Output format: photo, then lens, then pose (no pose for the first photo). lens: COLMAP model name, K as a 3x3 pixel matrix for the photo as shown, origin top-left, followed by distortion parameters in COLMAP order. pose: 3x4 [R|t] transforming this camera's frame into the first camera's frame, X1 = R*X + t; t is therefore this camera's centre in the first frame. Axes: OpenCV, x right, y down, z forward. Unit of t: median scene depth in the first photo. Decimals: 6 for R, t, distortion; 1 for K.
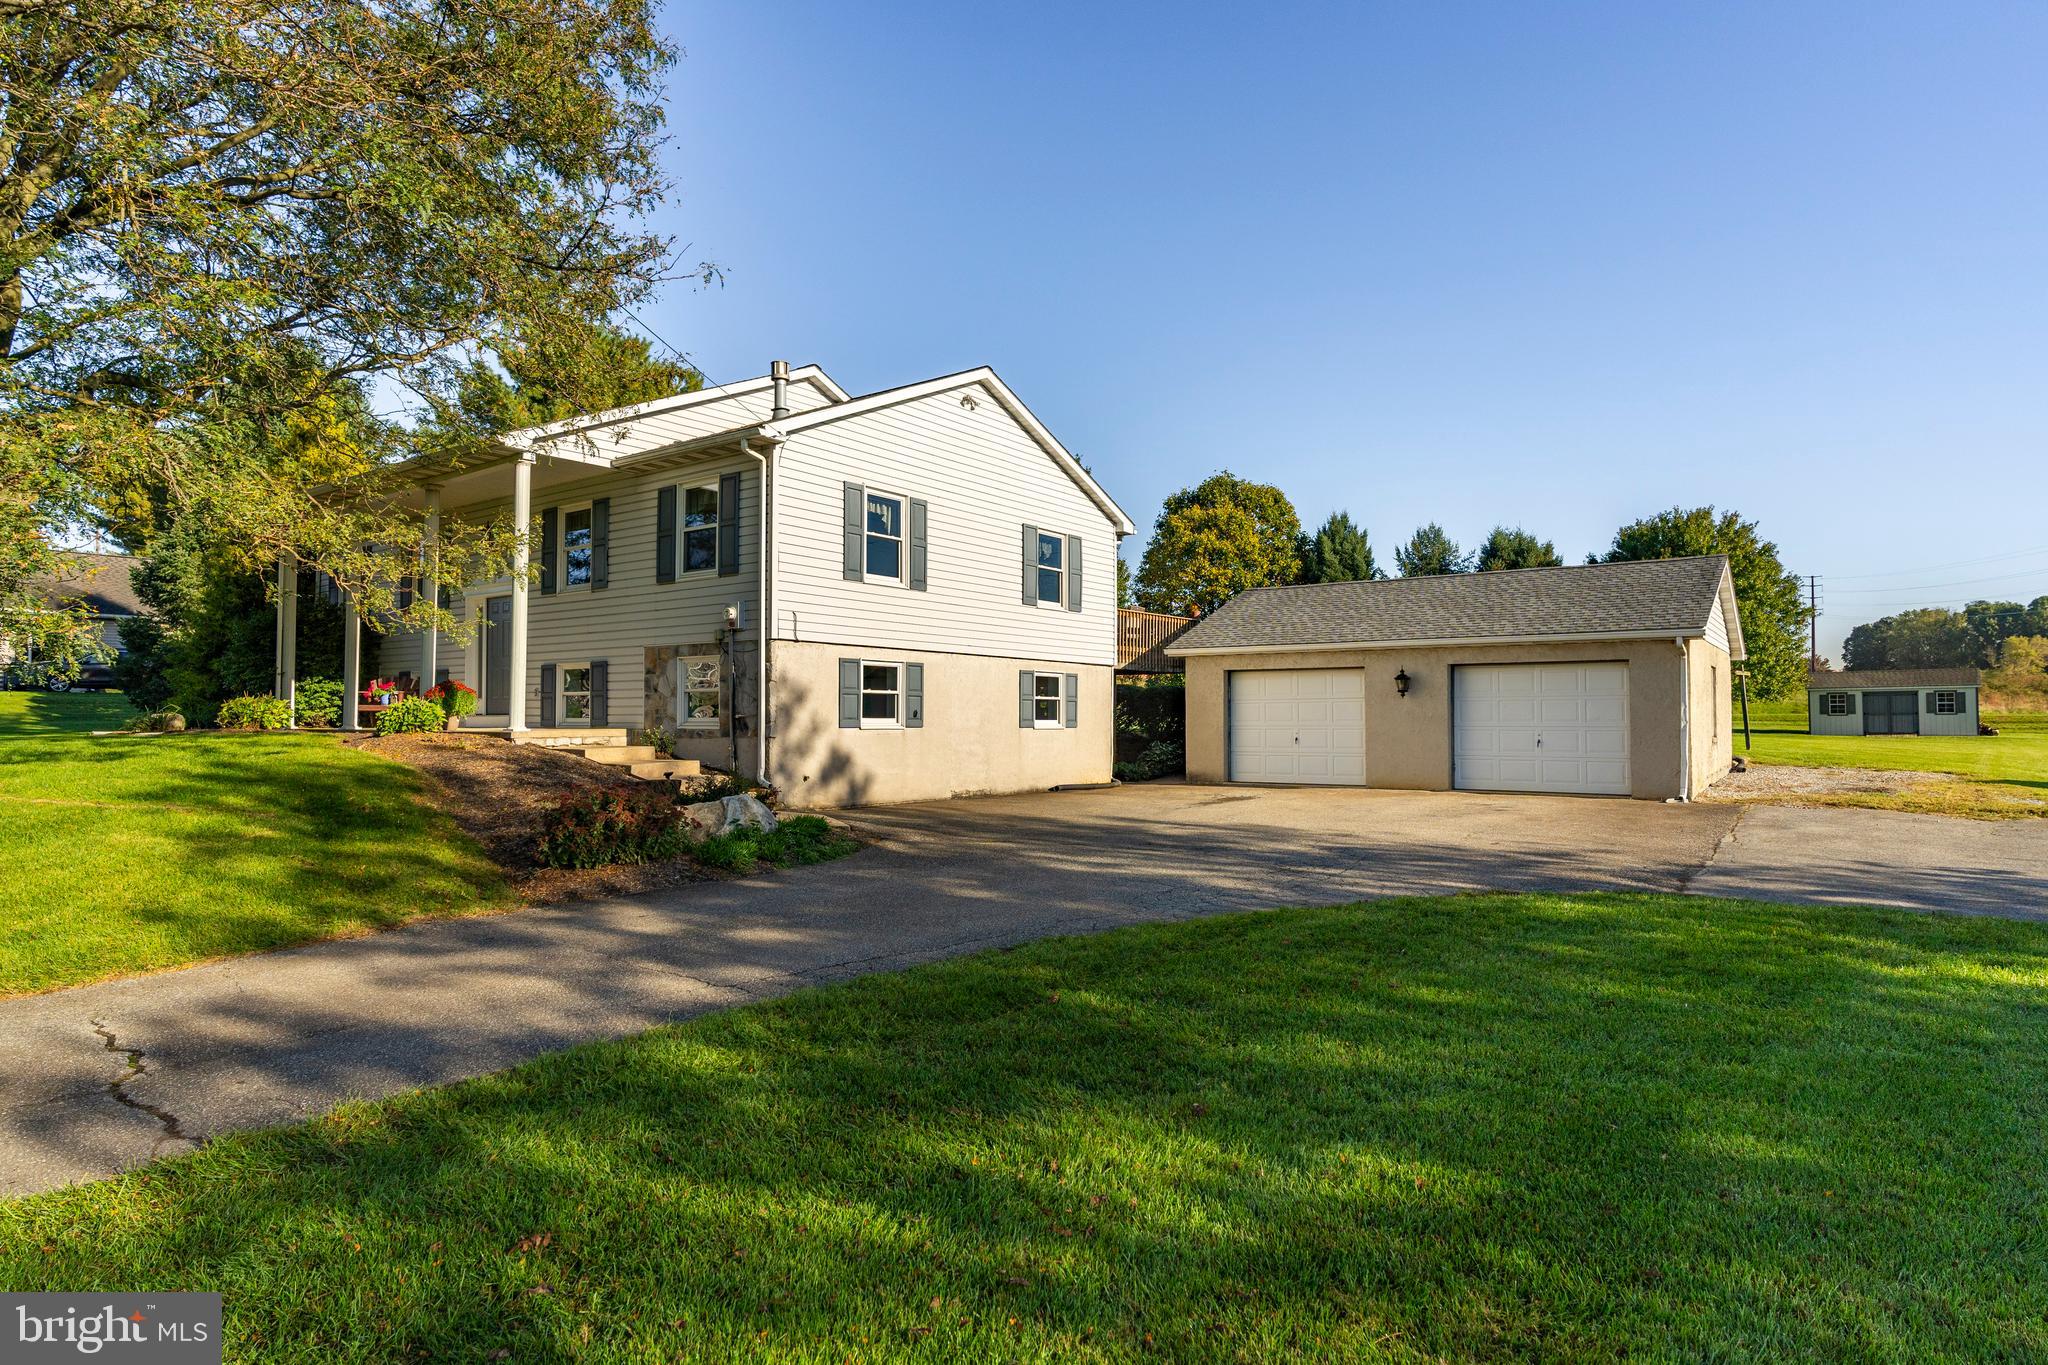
lens RADIAL K [[1089.7, 0, 1049.5], [0, 1089.7, 659.7], [0, 0, 1]] dist [0.003153, 0.001477]
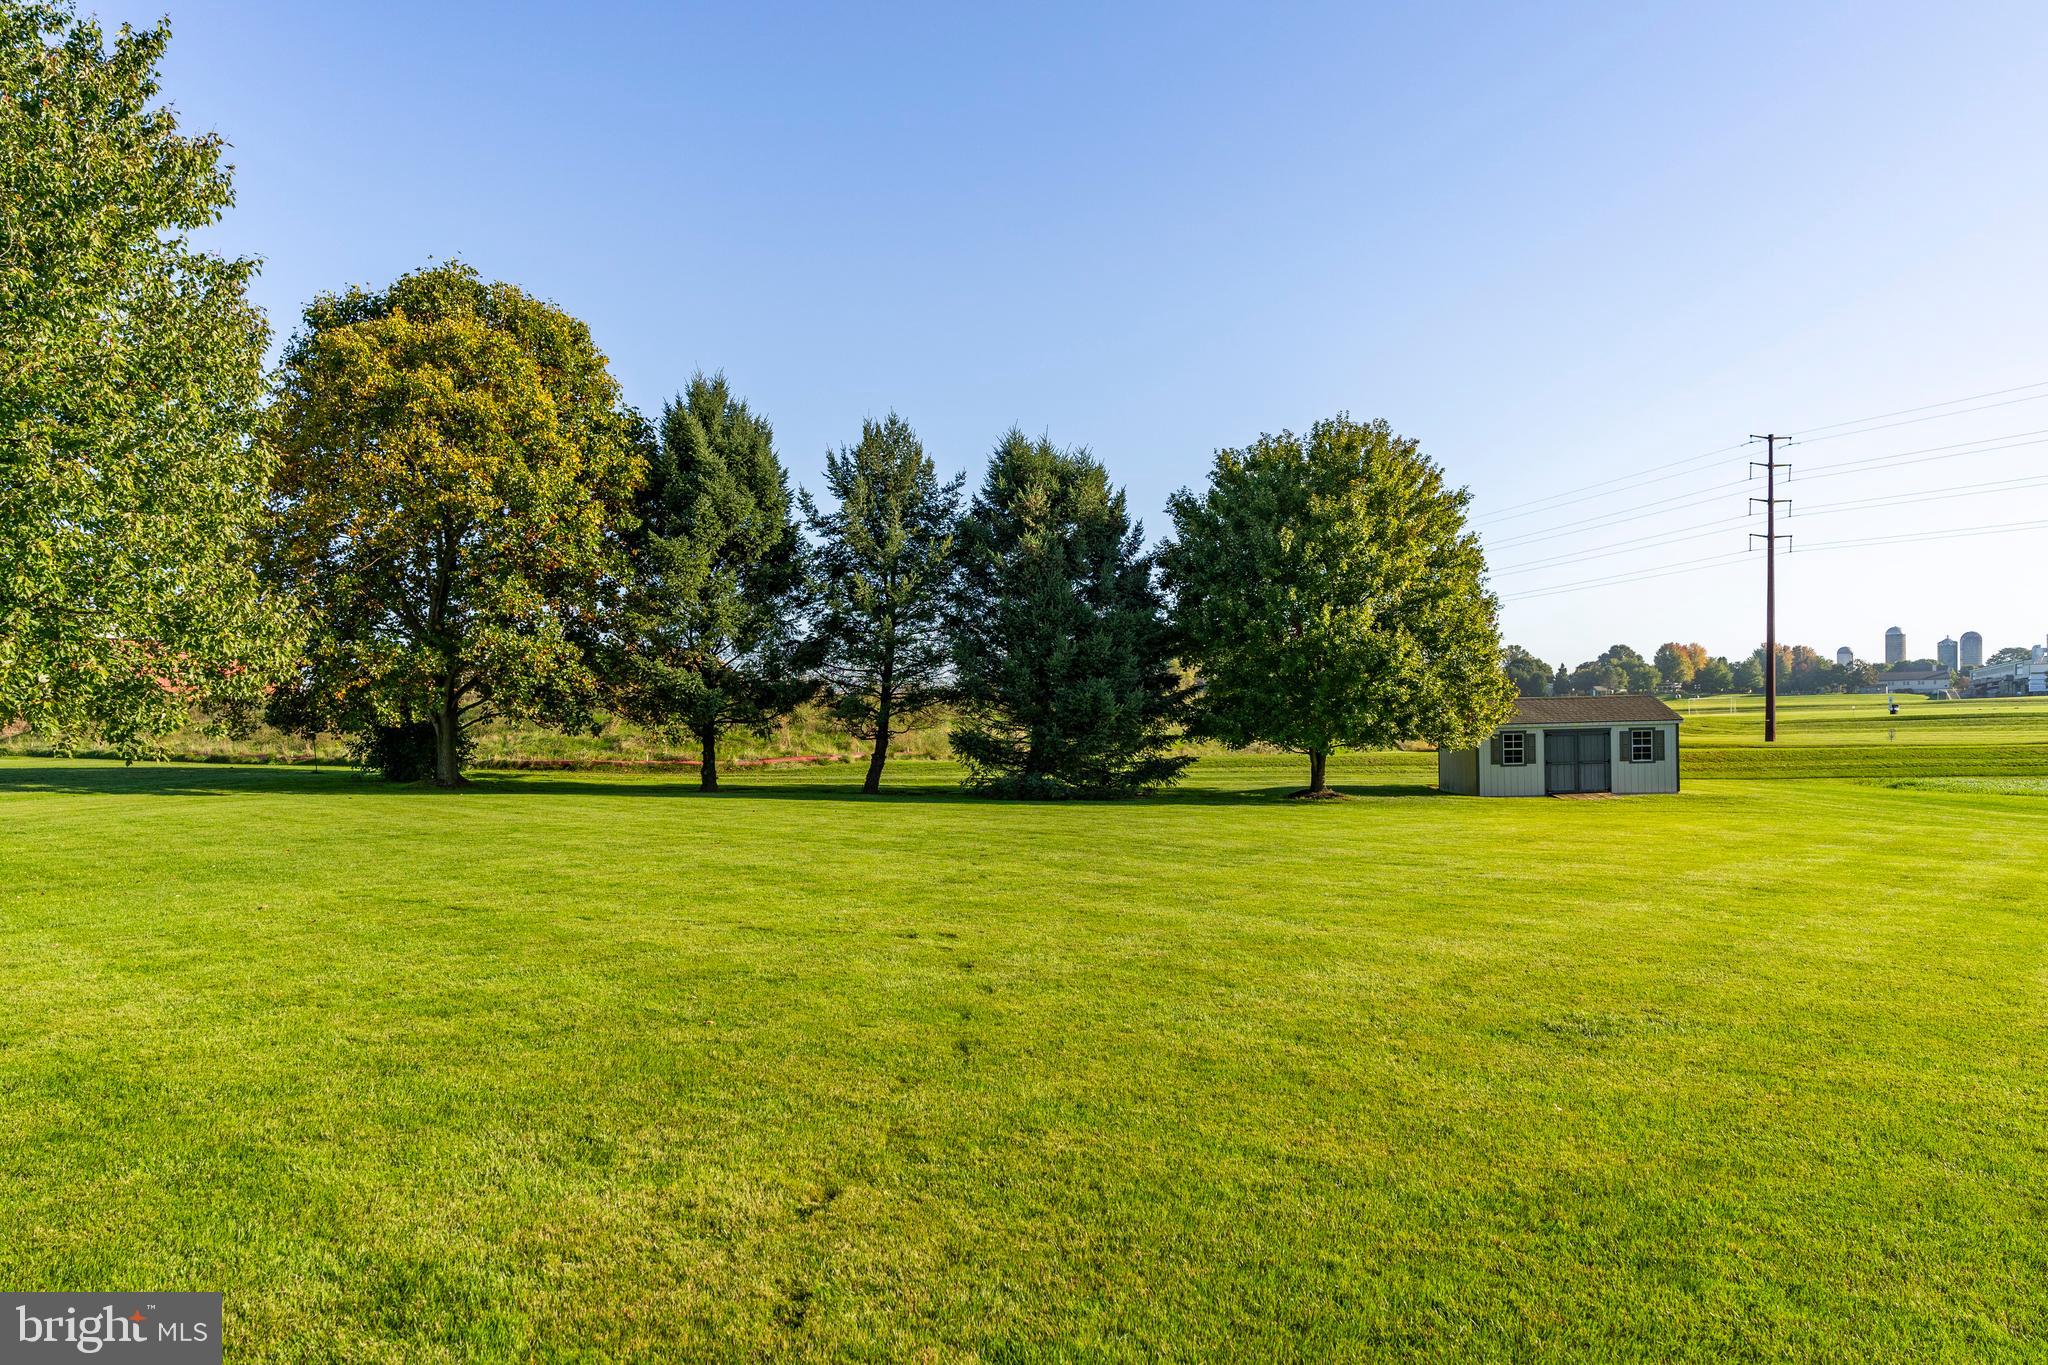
lens RADIAL K [[1265.2, 0, 998.3], [0, 1265.2, 715.2], [0, 0, 1]] dist [0.004552, 0.000114]
pose [[0.798078, -0.005923, 0.602524, 0.026348], [-0.014197, 0.999489, 0.028631, 0.003651], [-0.602386, -0.031404, 0.797587, 0.603297]]
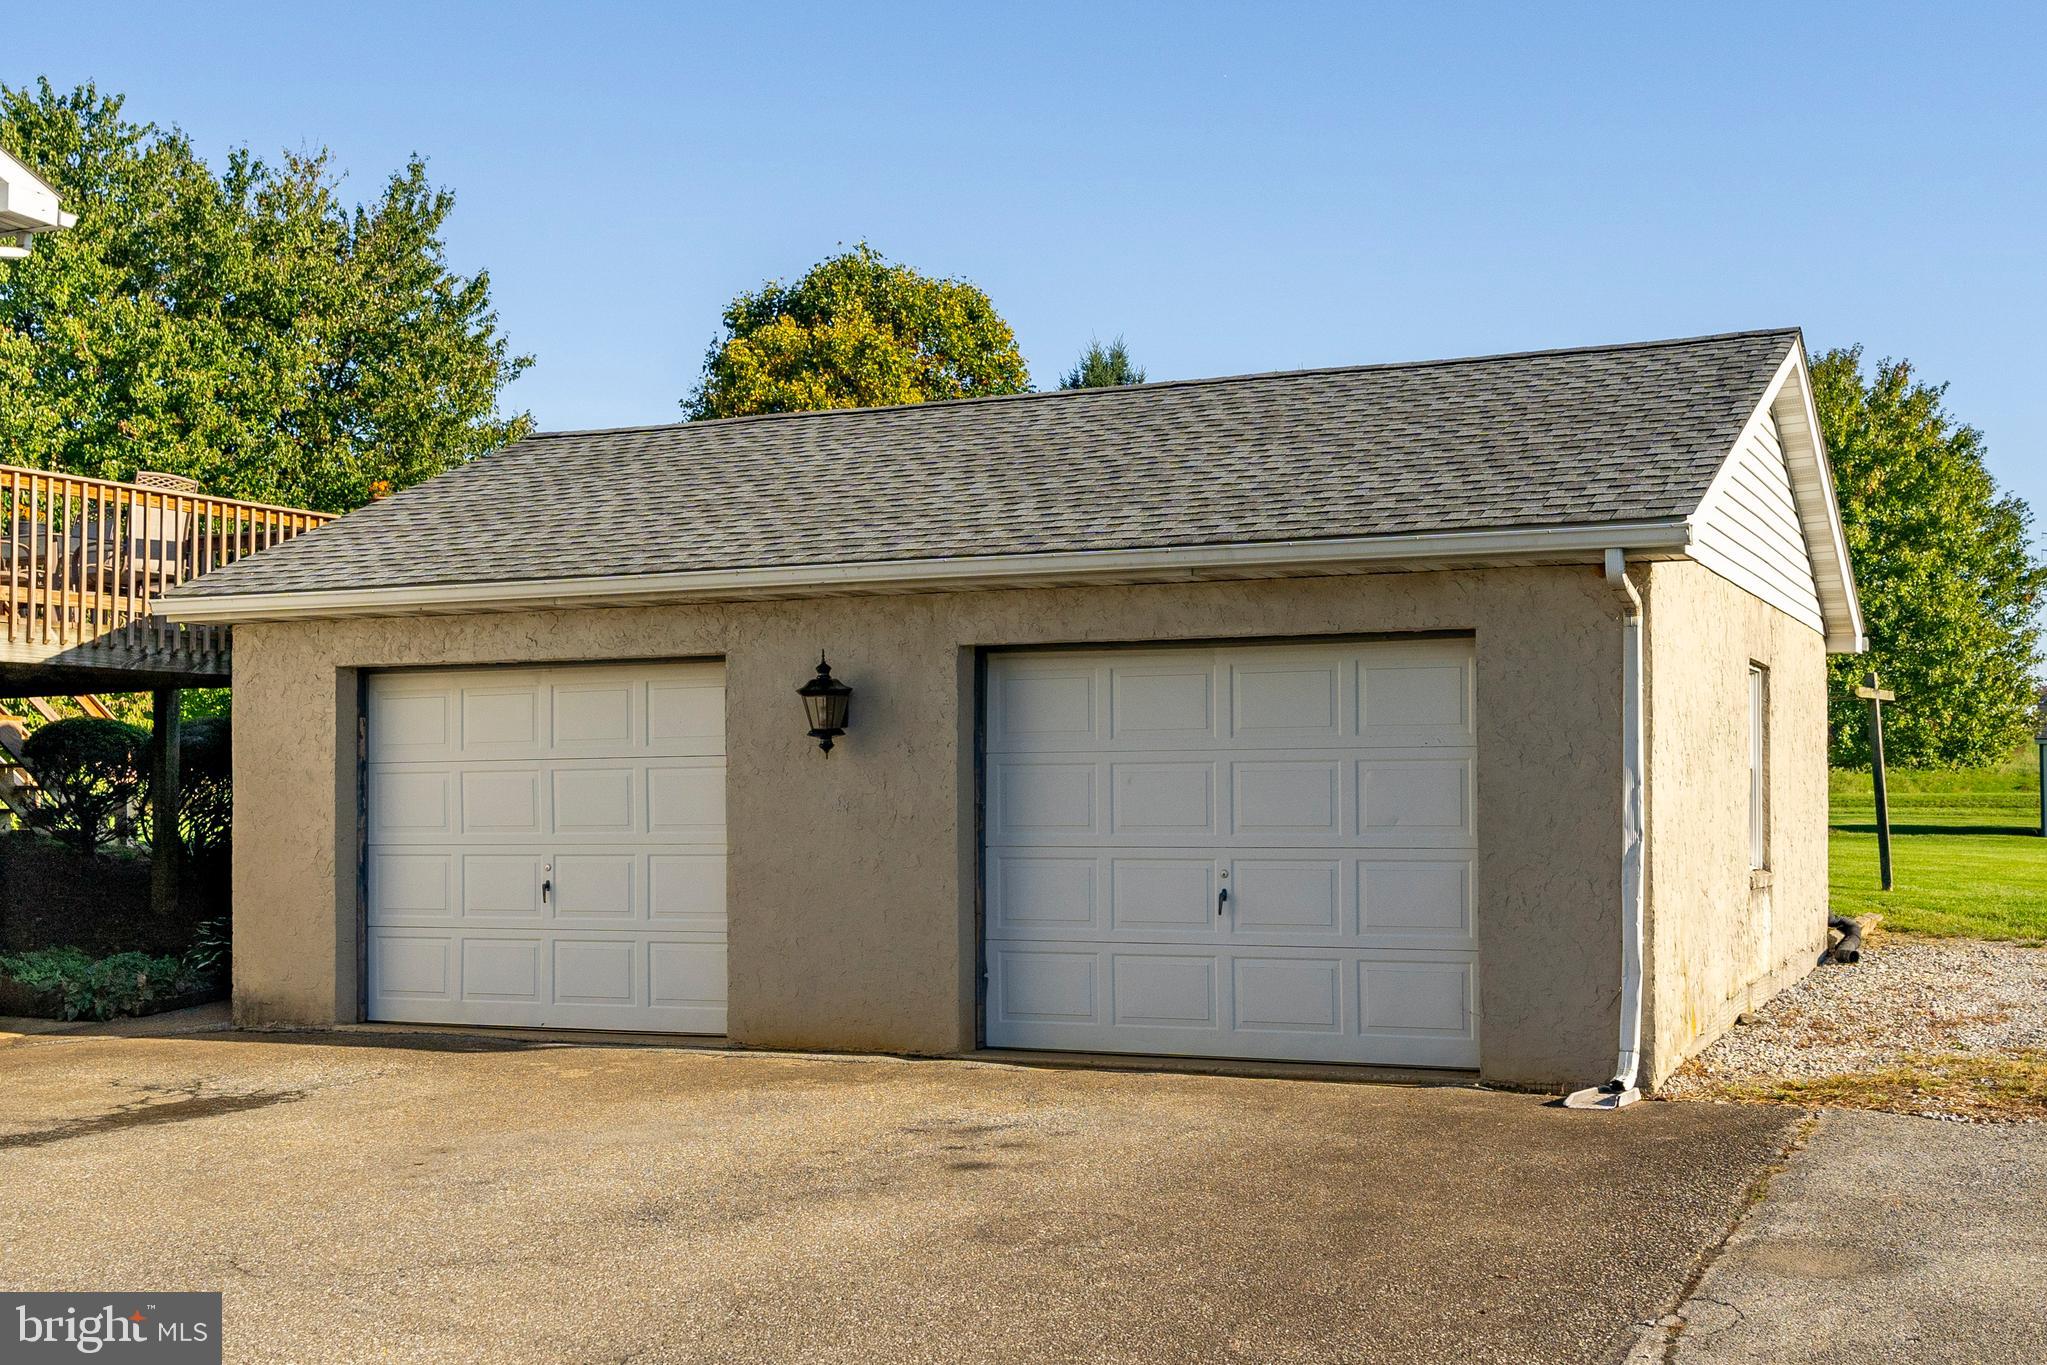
lens RADIAL K [[2250.1, 0, 1069.3], [0, 2250.1, 684.3], [0, 0, 1]] dist [0.012132, -0.006558]
pose [[0.980696, 0.006520, 0.195430, 0.095347], [-0.006713, 0.999977, 0.000325, 0.005185], [-0.195423, -0.001631, 0.980718, 0.129969]]
